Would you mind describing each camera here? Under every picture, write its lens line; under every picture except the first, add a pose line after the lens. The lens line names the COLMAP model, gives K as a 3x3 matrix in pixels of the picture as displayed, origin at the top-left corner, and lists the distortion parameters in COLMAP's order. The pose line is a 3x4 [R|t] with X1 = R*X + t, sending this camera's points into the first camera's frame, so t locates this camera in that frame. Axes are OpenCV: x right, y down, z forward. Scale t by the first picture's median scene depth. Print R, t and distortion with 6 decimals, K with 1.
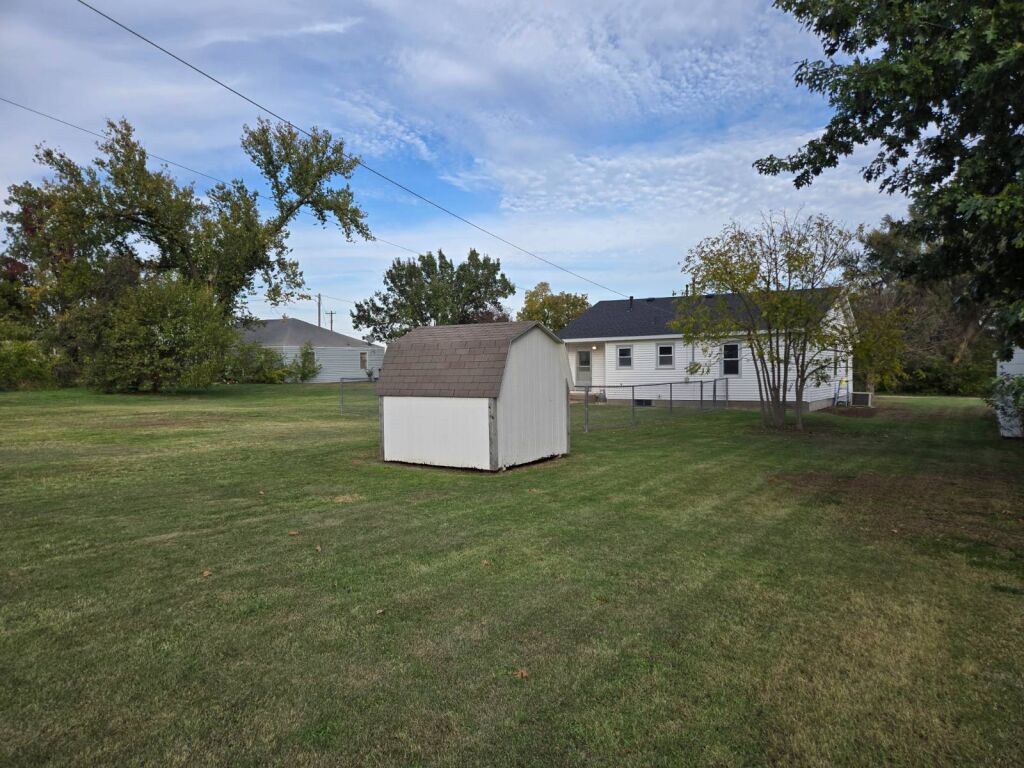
lens RADIAL K [[684.6, 0, 507.7], [0, 684.6, 391.4], [0, 0, 1]] dist [0.054527, -0.045296]
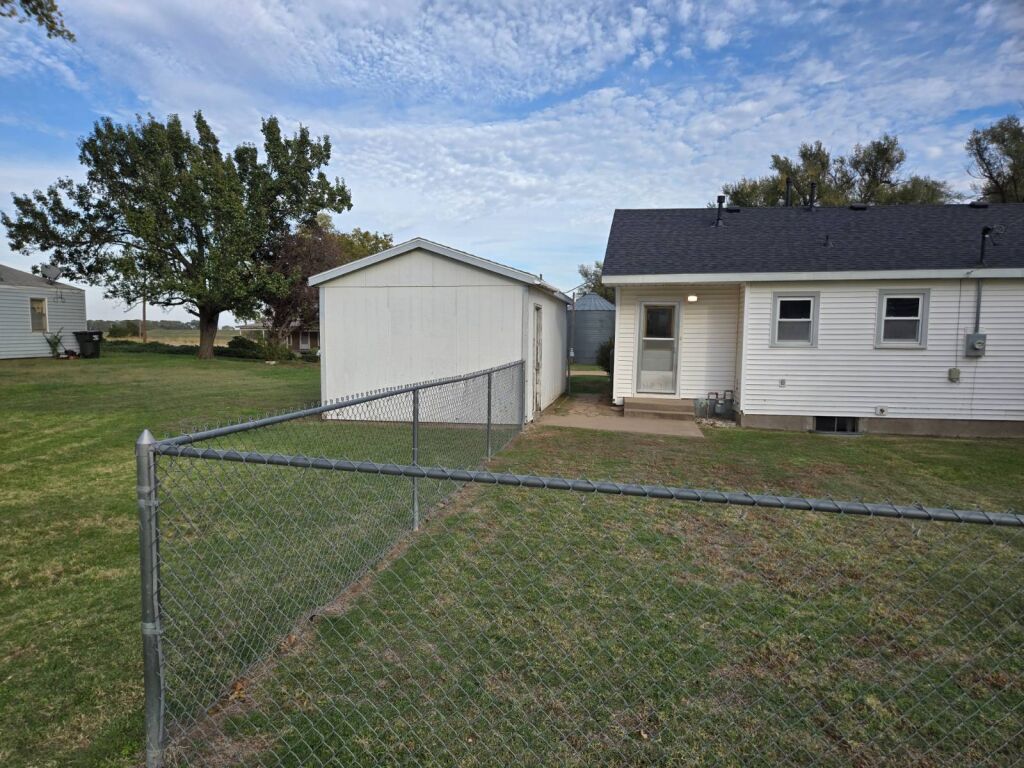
lens RADIAL K [[684.6, 0, 507.7], [0, 684.6, 391.4], [0, 0, 1]] dist [0.054527, -0.045296]
pose [[0.912625, -0.015587, 0.408500, -0.105764], [-0.004162, 0.998867, 0.047411, -0.014680], [-0.408776, -0.044969, 0.911526, 0.400315]]
